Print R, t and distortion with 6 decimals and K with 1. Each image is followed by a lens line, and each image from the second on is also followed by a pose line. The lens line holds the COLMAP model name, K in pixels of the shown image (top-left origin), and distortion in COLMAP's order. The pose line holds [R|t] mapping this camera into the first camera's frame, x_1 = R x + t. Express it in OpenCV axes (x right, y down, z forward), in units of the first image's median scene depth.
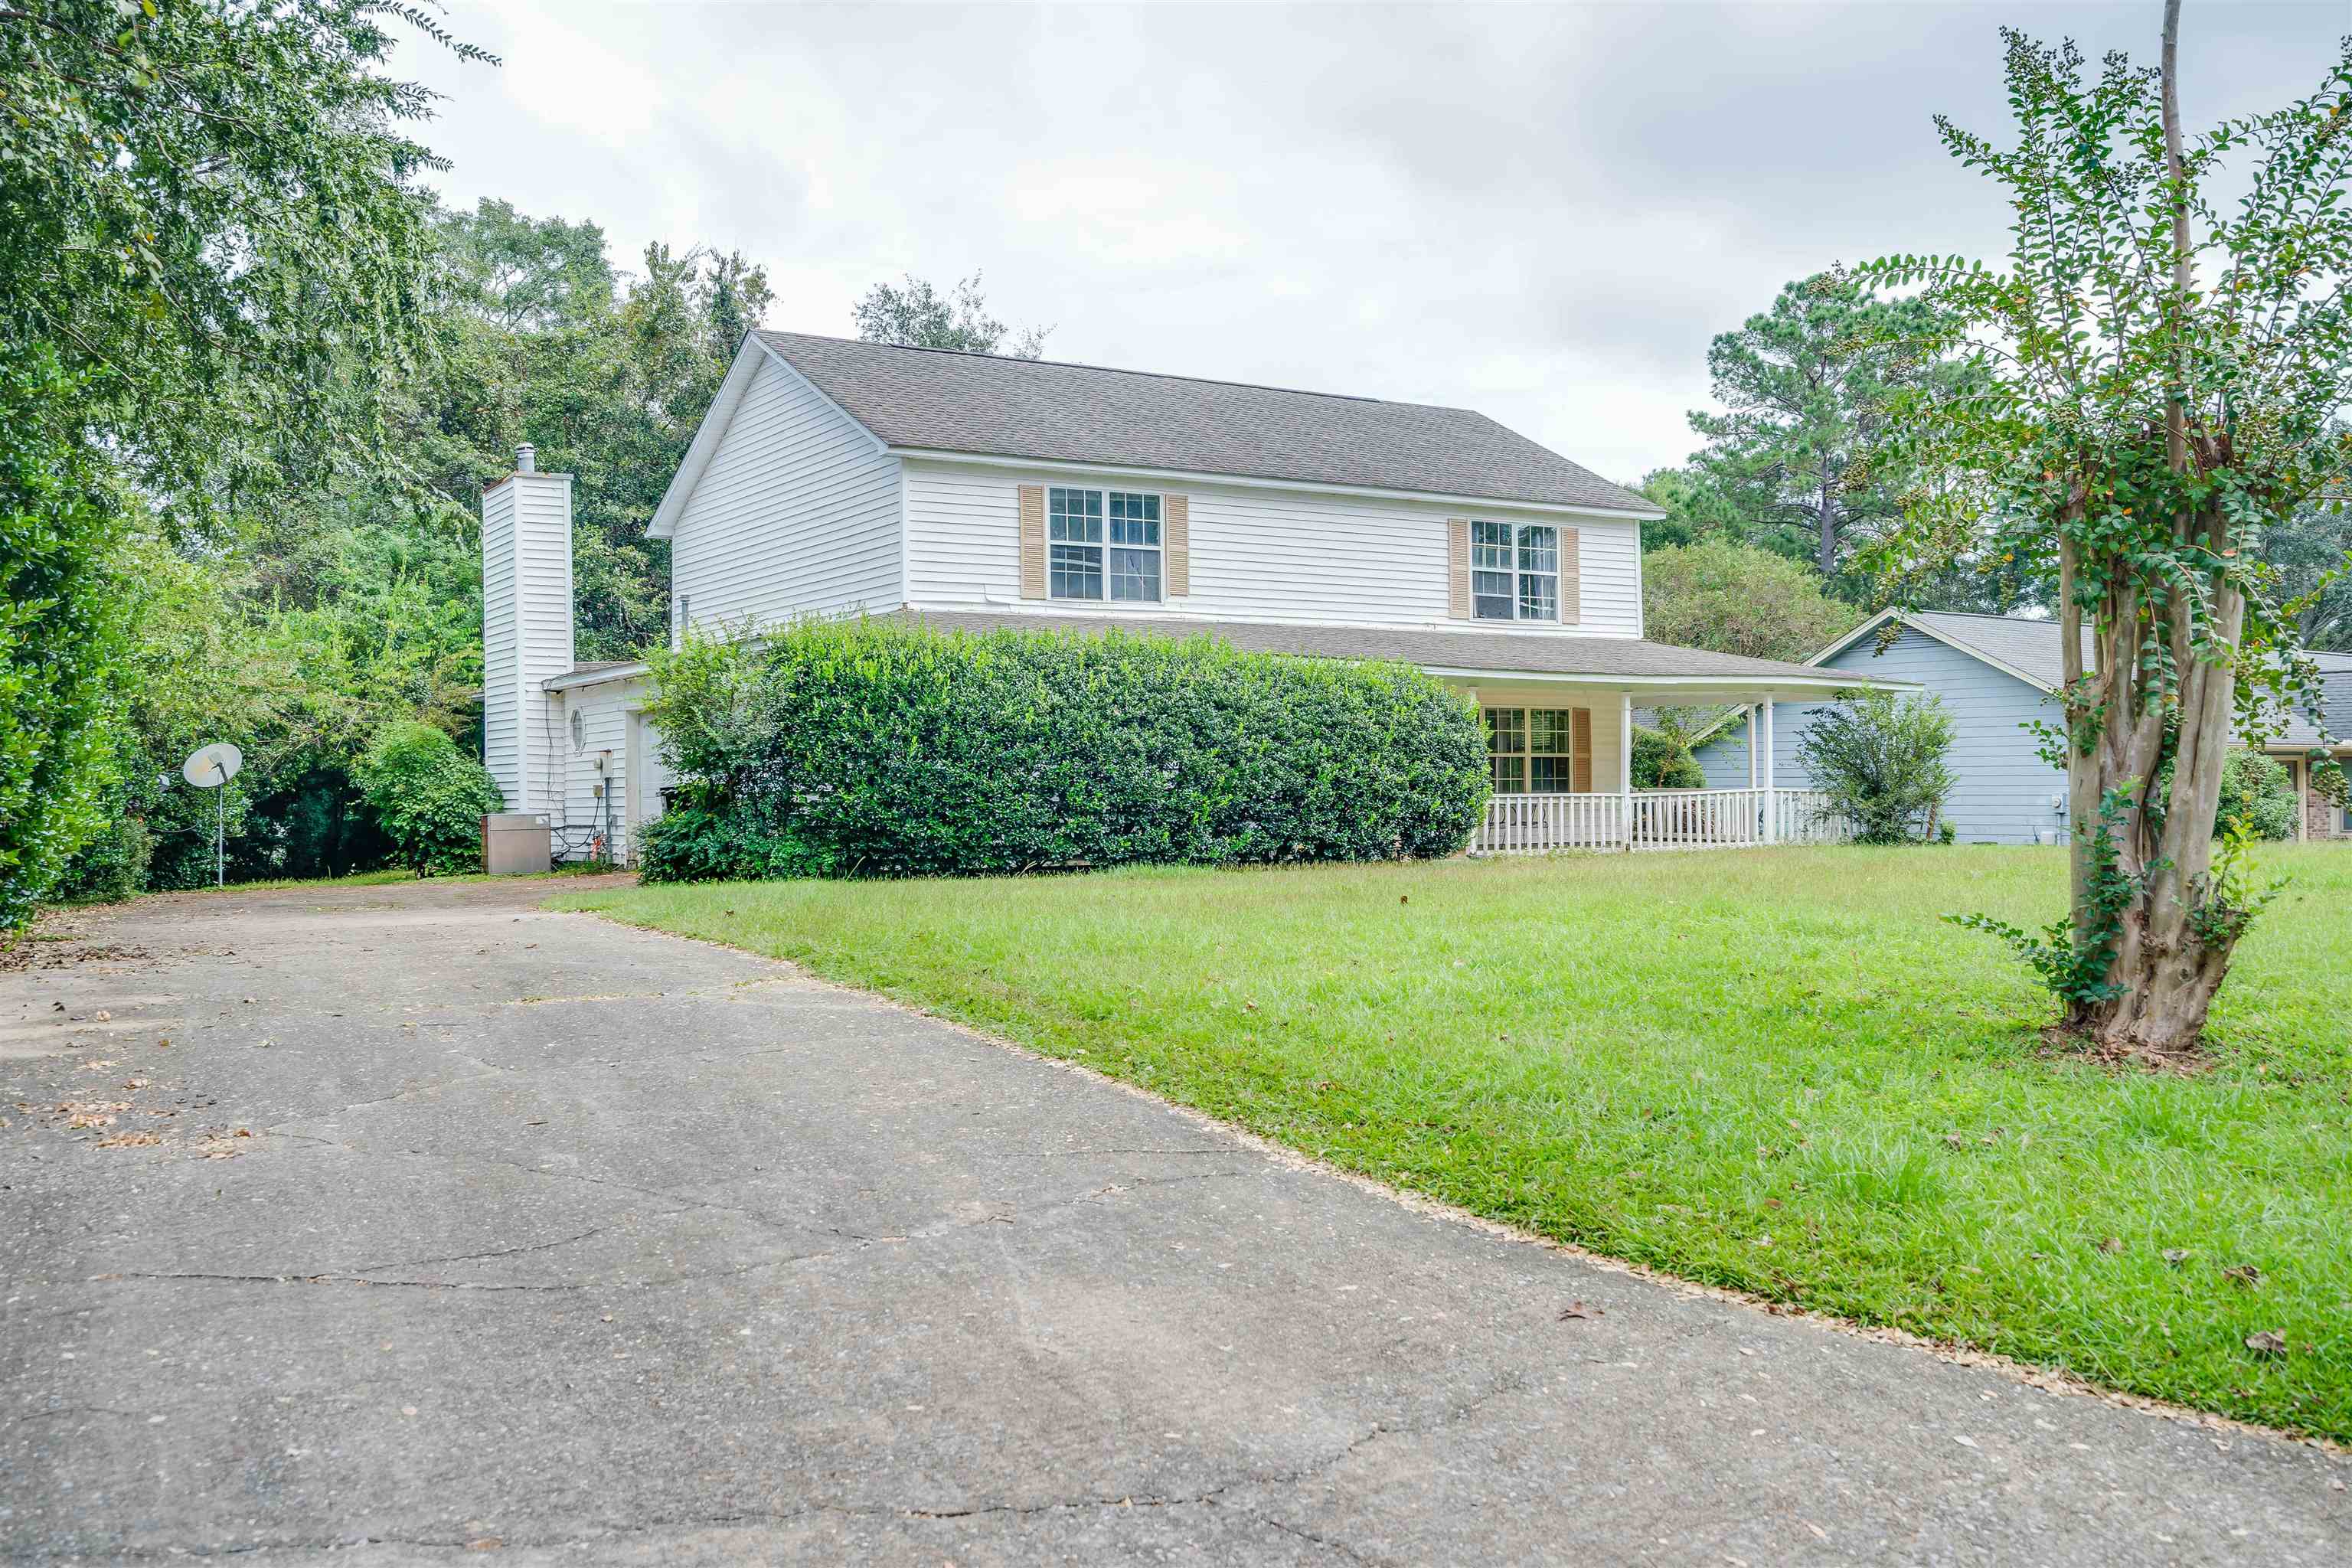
lens RADIAL K [[1850.4, 0, 1177.5], [0, 1850.4, 784.9], [0, 0, 1]] dist [0.004500, 0.000589]
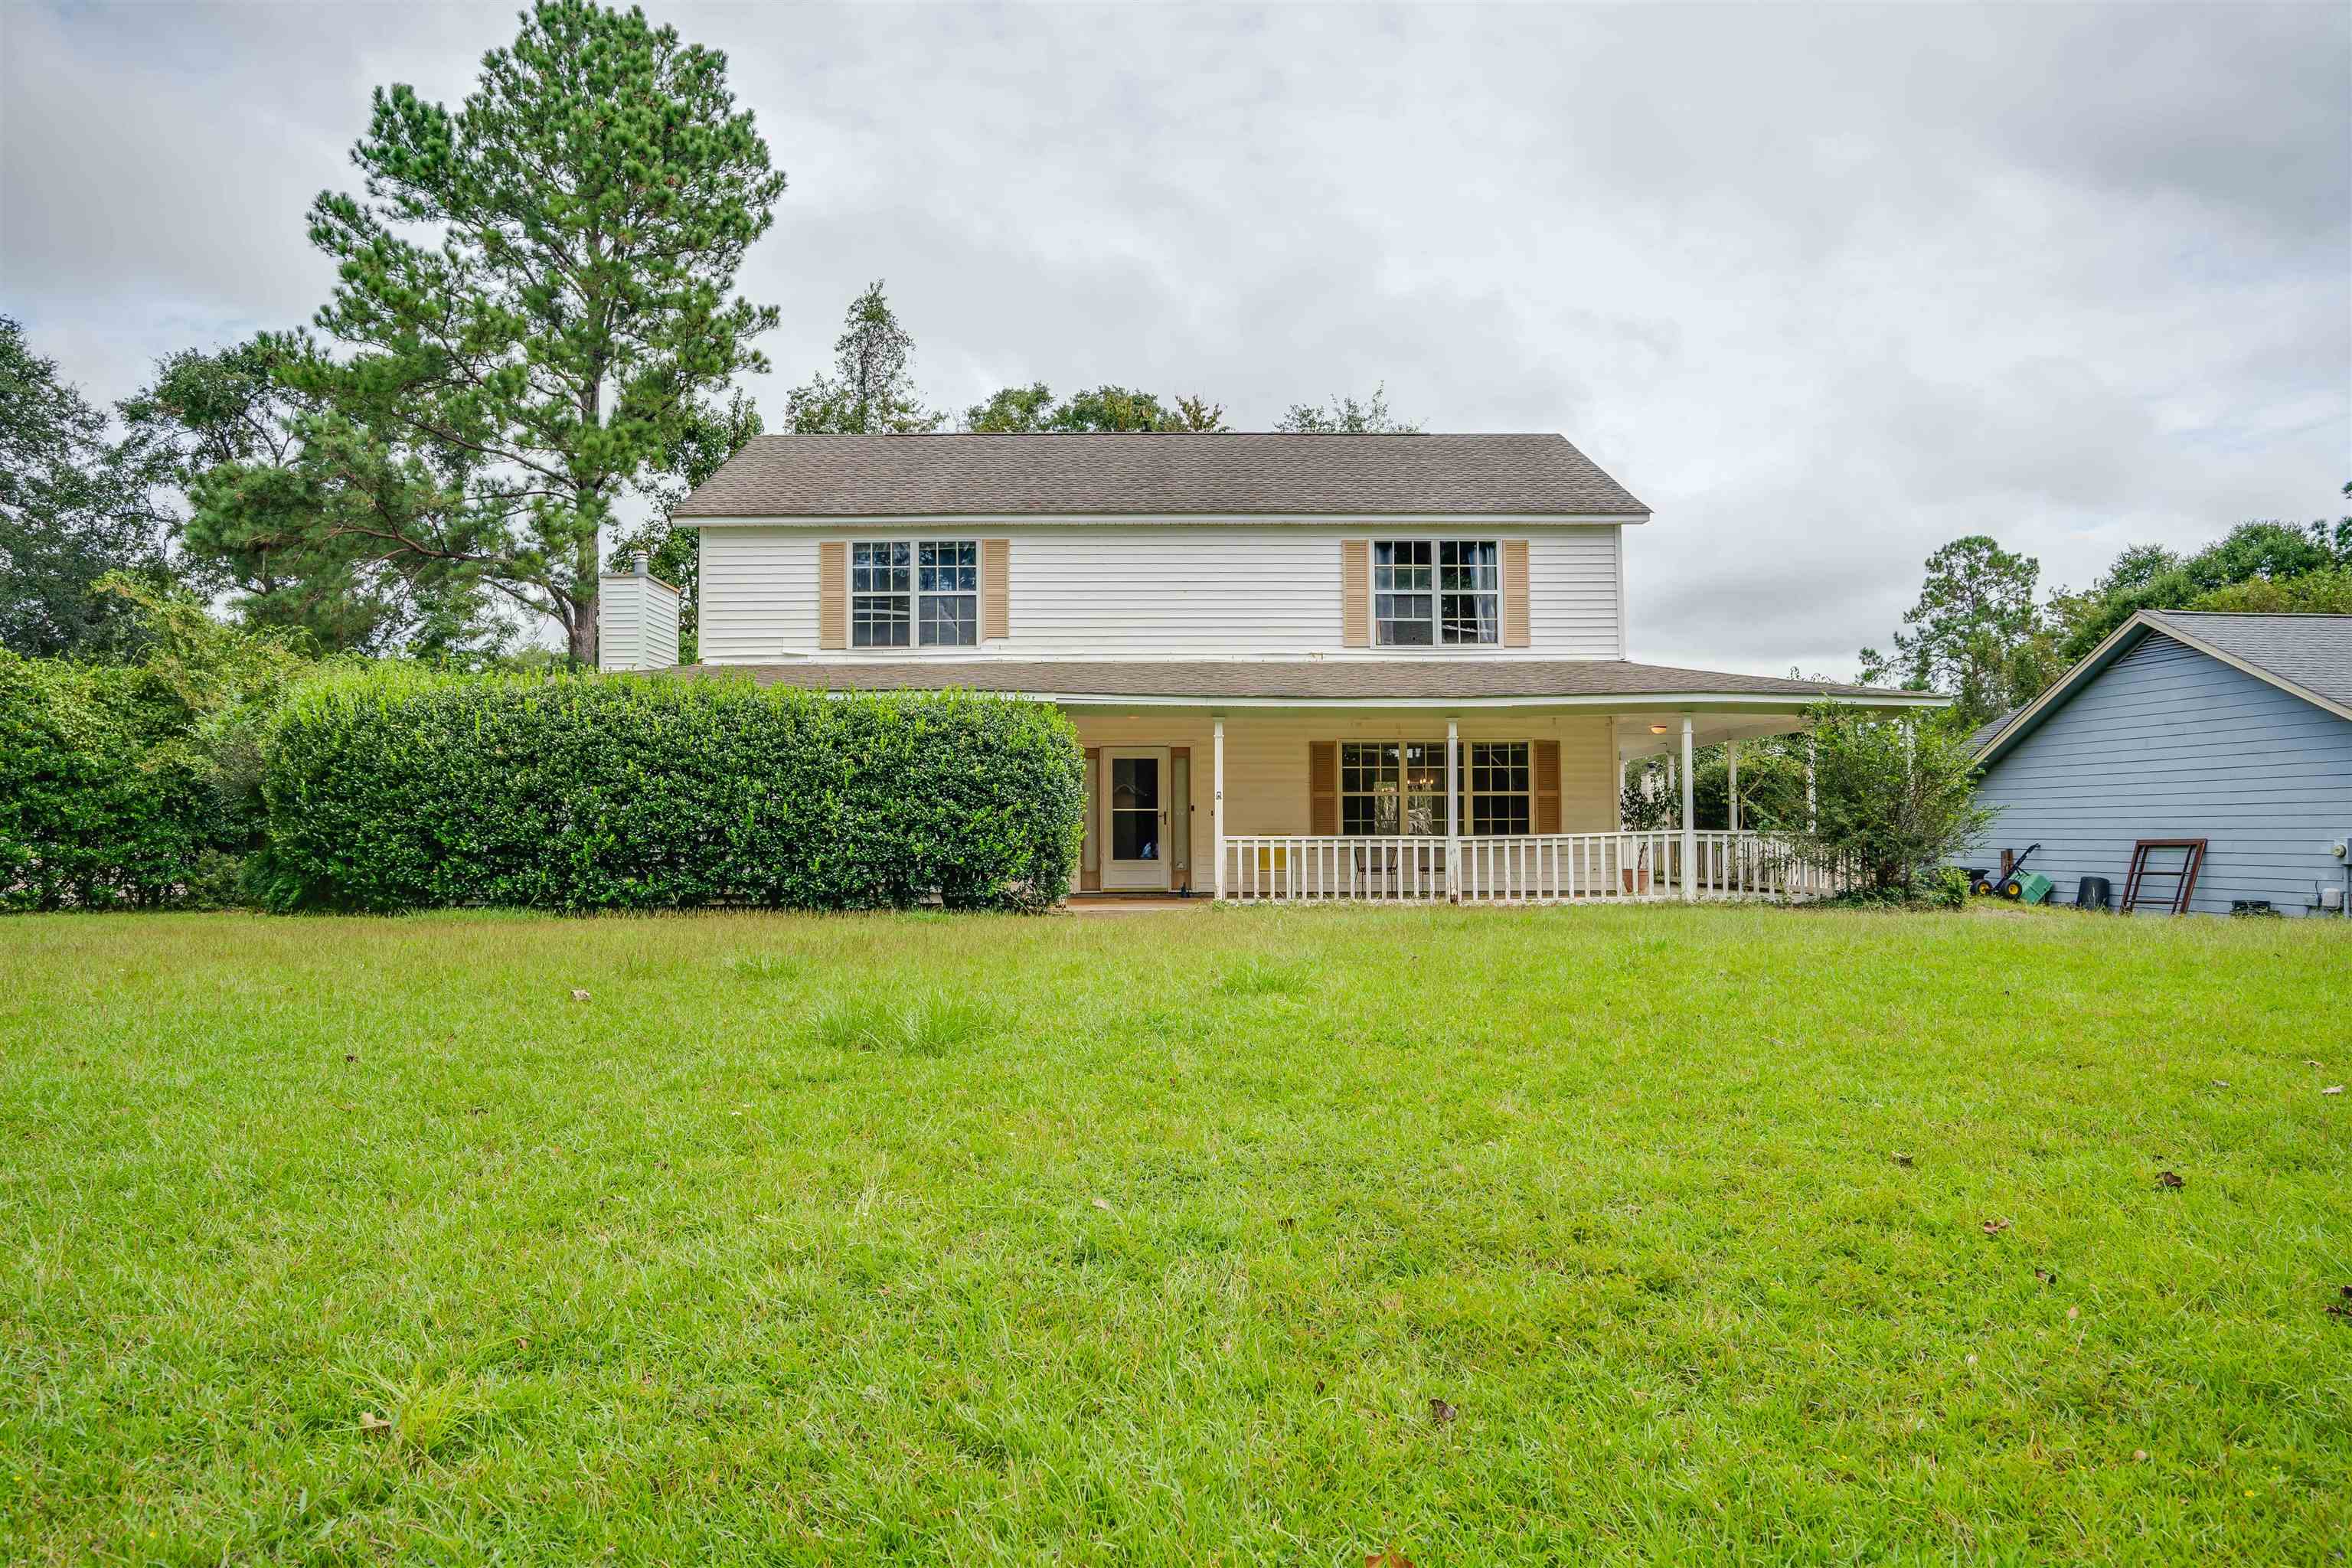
lens RADIAL K [[1600.1, 0, 1170.9], [0, 1600.1, 797.9], [0, 0, 1]] dist [-0.061043, -0.000362]
pose [[0.877804, -0.004509, -0.478998, 0.500499], [-0.002071, 0.999911, -0.013208, -0.003649], [0.479015, 0.012587, 0.877717, 0.279370]]
